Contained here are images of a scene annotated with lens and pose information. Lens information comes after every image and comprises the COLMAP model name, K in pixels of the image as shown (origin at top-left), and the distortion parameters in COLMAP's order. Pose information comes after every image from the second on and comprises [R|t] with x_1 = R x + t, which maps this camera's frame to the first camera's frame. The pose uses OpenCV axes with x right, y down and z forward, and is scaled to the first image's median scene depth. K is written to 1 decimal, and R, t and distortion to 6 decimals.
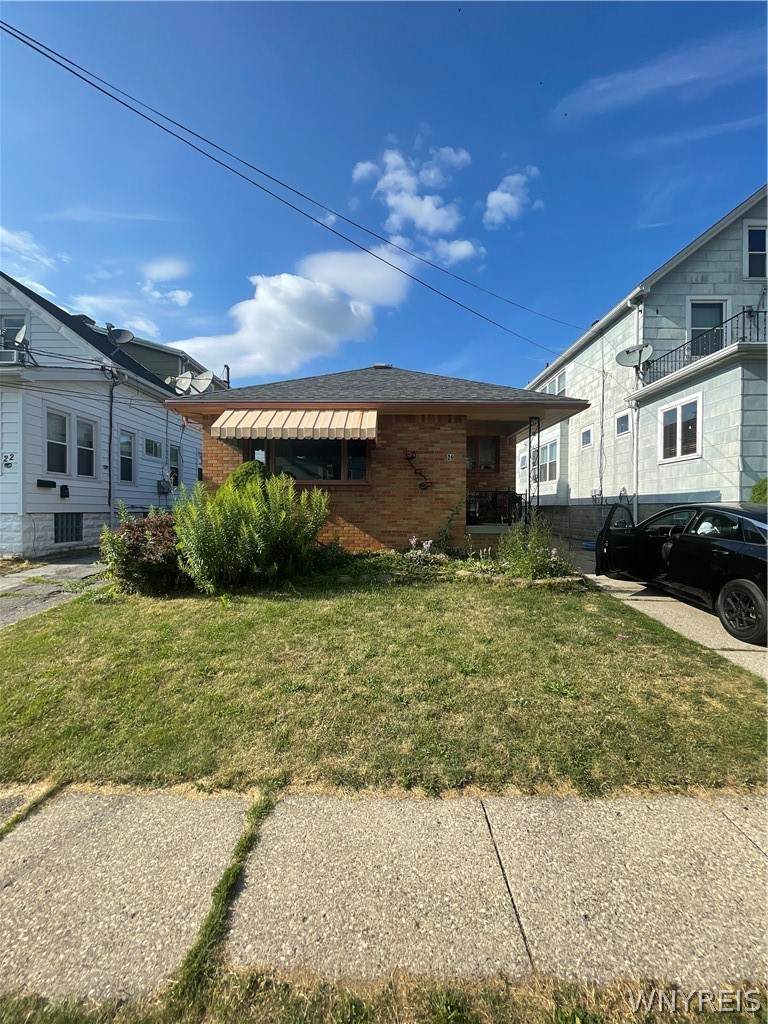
lens RADIAL K [[411.1, 0, 384.0], [0, 411.1, 512.0], [0, 0, 1]] dist [0.001025, -0.000123]
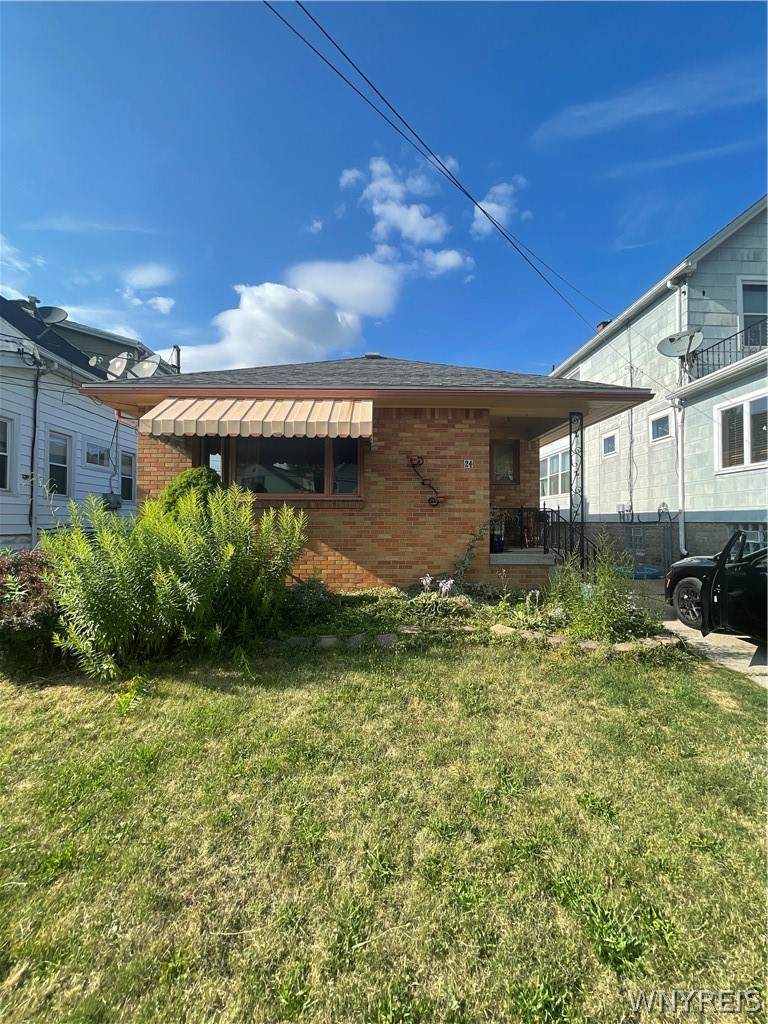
lens RADIAL K [[411.1, 0, 384.0], [0, 411.1, 512.0], [0, 0, 1]] dist [0.001025, -0.000123]
pose [[0.999385, -0.000972, 0.035049, -0.021776], [0.001990, 0.999577, -0.029021, -0.022774], [-0.035006, 0.029073, 0.998964, 0.251903]]
